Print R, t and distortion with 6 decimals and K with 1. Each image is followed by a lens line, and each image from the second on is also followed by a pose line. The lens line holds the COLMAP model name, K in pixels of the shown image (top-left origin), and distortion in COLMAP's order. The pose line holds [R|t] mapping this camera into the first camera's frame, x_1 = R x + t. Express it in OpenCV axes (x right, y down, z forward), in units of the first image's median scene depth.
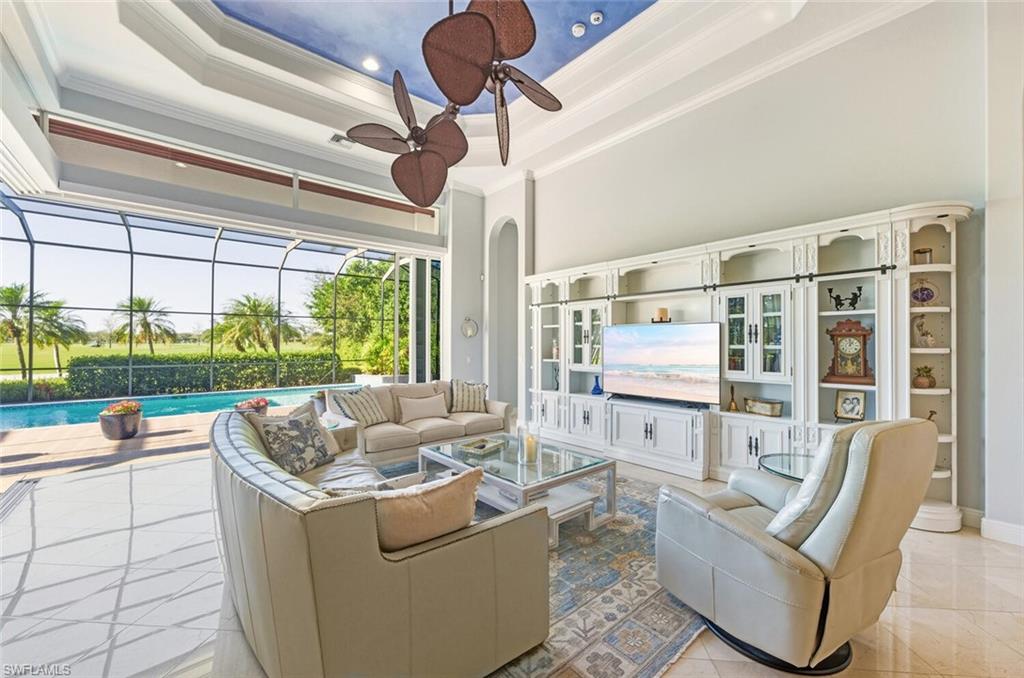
lens RADIAL K [[411.8, 0, 512.0], [0, 411.8, 339.0], [0, 0, 1]] dist [0.001936, 0.000209]
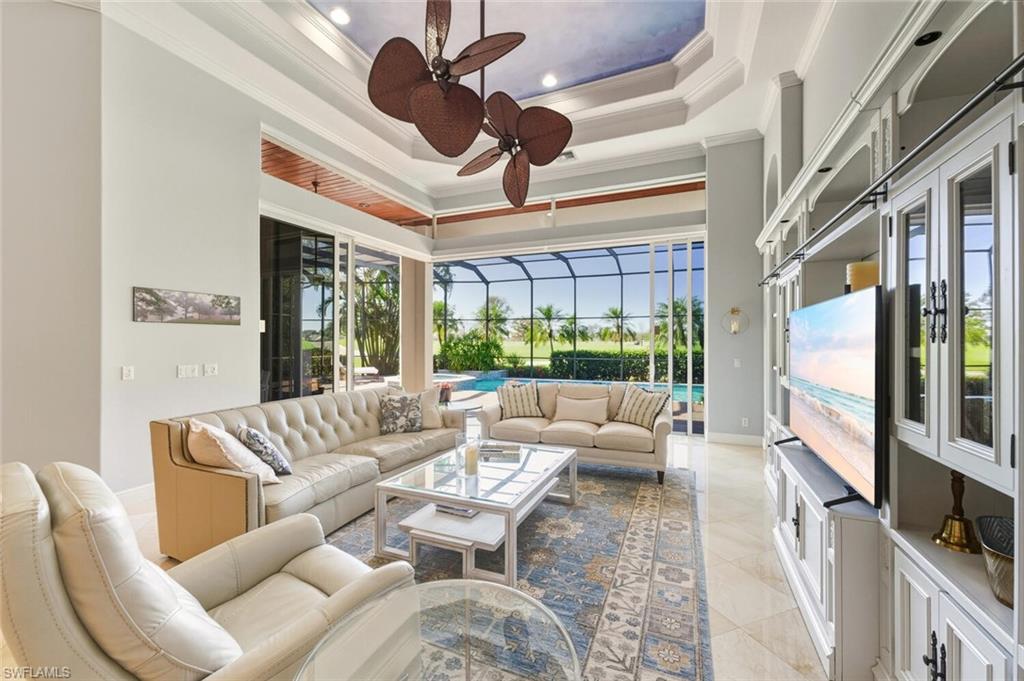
lens RADIAL K [[407.7, 0, 512.0], [0, 407.7, 340.5], [0, 0, 1]] dist [0.009753, 0.000174]
pose [[0.460779, -0.002802, -0.887510, 0.477457], [0.008492, 0.999963, 0.001252, 0.005116], [0.887474, -0.008114, 0.460786, 0.375272]]
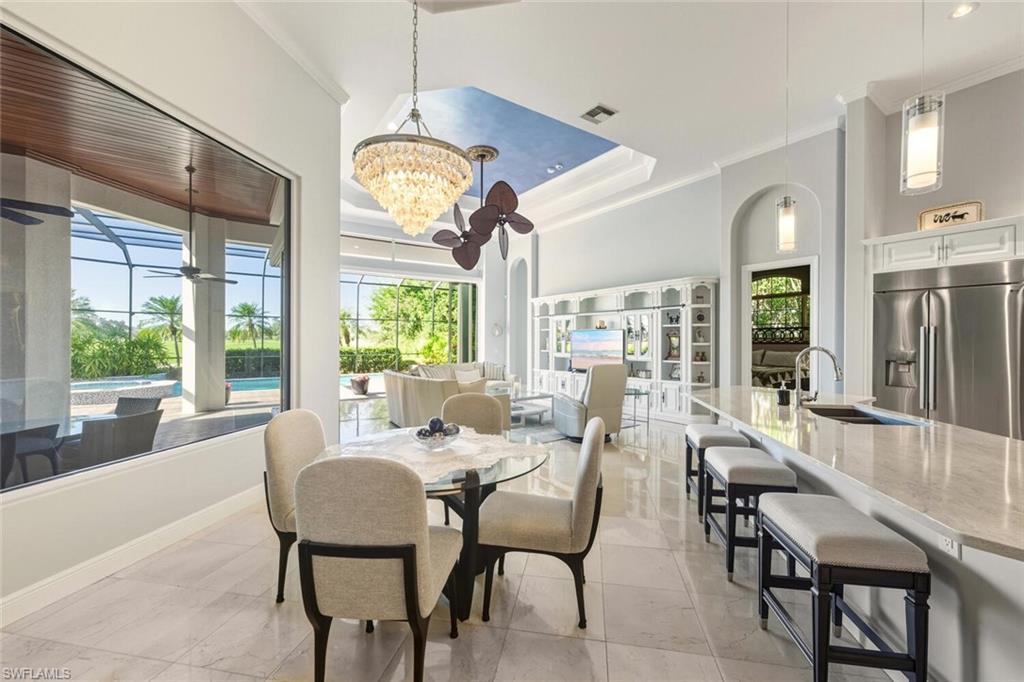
lens RADIAL K [[411.8, 0, 512.0], [0, 411.8, 341.0], [0, 0, 1]] dist [0.001936, 0.000209]
pose [[0.995331, 0.002168, -0.096493, 0.127378], [-0.001044, 0.999931, 0.011690, -0.006086], [0.096512, -0.011534, 0.995265, -0.653534]]
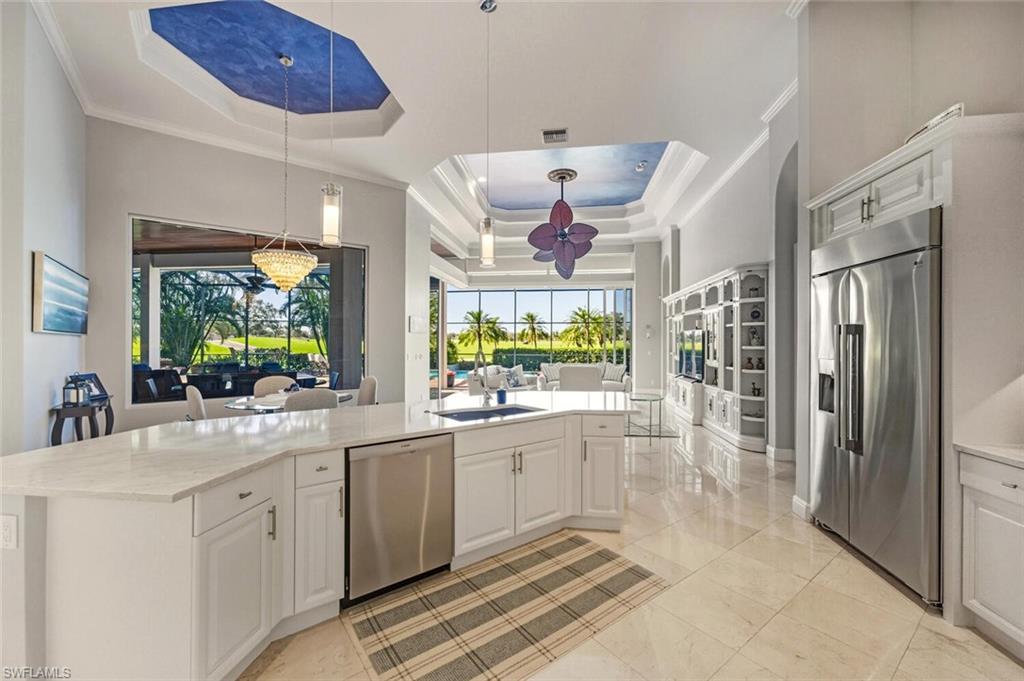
lens RADIAL K [[411.8, 0, 512.0], [0, 411.8, 340.5], [0, 0, 1]] dist [0.001936, 0.000209]
pose [[0.677099, -0.000037, -0.735892, 0.846966], [0.007486, 0.999949, 0.006838, -0.011317], [0.735854, -0.010139, 0.677064, -0.484670]]
